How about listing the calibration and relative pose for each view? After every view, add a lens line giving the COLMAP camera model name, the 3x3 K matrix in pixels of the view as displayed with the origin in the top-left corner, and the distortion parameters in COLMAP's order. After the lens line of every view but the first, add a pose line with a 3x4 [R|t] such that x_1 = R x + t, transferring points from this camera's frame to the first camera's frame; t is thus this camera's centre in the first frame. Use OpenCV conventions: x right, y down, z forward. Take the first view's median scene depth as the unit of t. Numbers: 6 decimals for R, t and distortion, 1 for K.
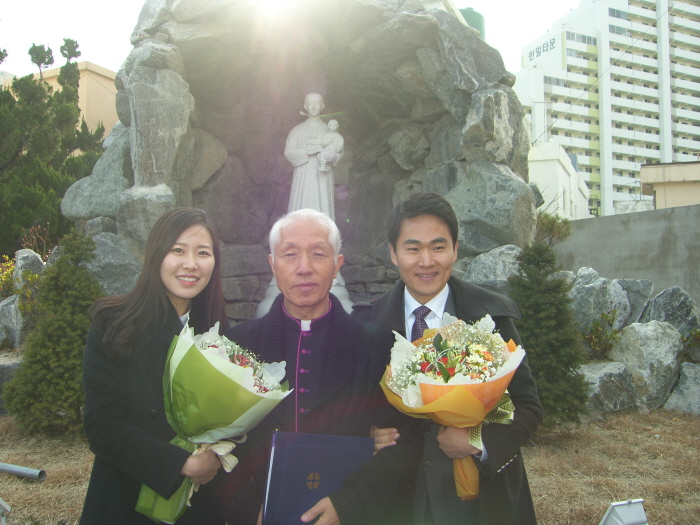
lens RADIAL K [[625.9, 0, 352.0], [0, 625.9, 263.4], [0, 0, 1]] dist [-0.181364, 0.155125]
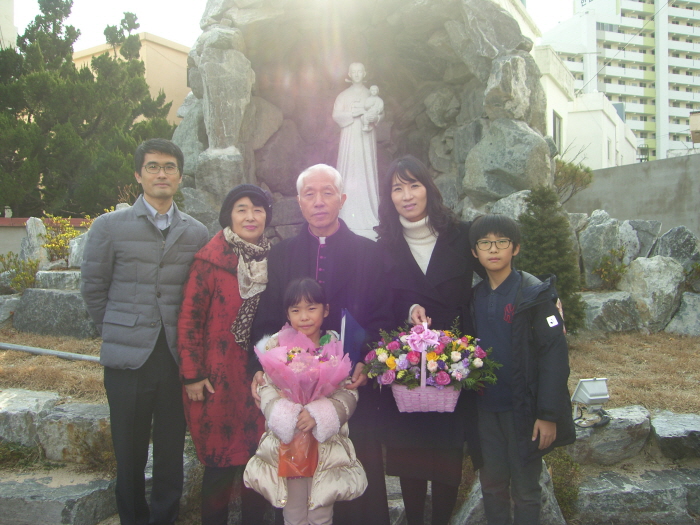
lens RADIAL K [[624.5, 0, 351.7], [0, 624.5, 262.7], [0, 0, 1]] dist [-0.182766, 0.155196]
pose [[0.996362, -0.015174, -0.083855, 0.019395], [0.020975, 0.997414, 0.068737, 0.016762], [0.082596, -0.070245, 0.994104, -0.162431]]
